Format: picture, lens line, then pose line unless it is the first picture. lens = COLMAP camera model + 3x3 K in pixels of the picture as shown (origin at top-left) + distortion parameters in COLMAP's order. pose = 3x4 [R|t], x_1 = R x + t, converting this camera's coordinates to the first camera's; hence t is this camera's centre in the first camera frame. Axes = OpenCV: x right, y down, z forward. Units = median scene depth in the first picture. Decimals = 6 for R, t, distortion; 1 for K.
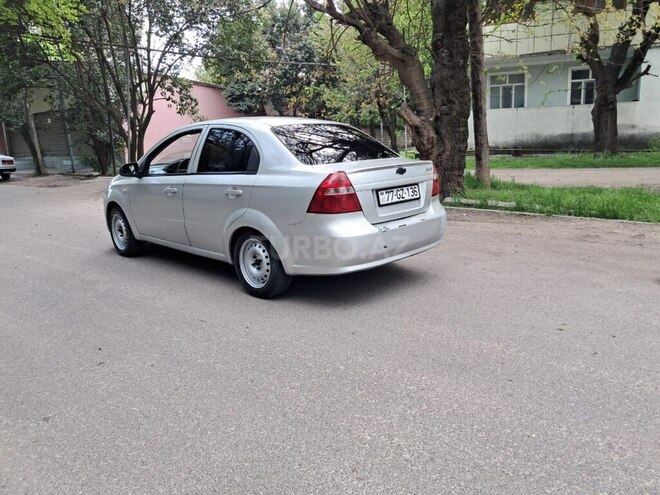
lens RADIAL K [[503.5, 0, 339.9], [0, 503.5, 245.5], [0, 0, 1]] dist [0.043578, -0.057752]
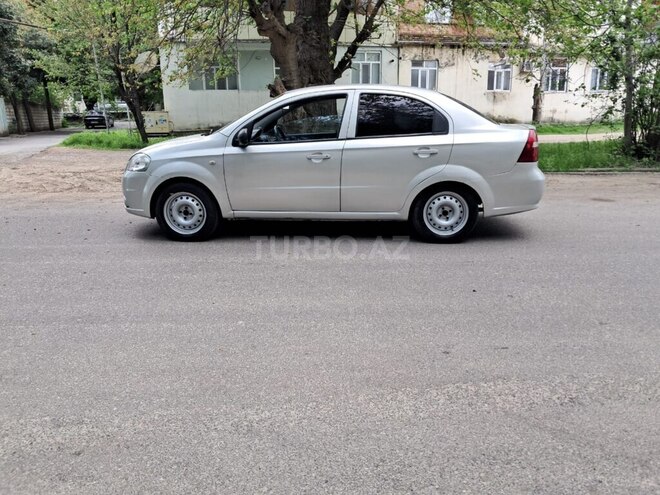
lens RADIAL K [[503.5, 0, 339.9], [0, 503.5, 245.5], [0, 0, 1]] dist [0.043578, -0.057752]
pose [[0.756489, -0.144961, 0.637739, -0.563767], [0.125488, 0.989181, 0.075991, -0.005107], [-0.641854, 0.022542, 0.766495, 0.144009]]
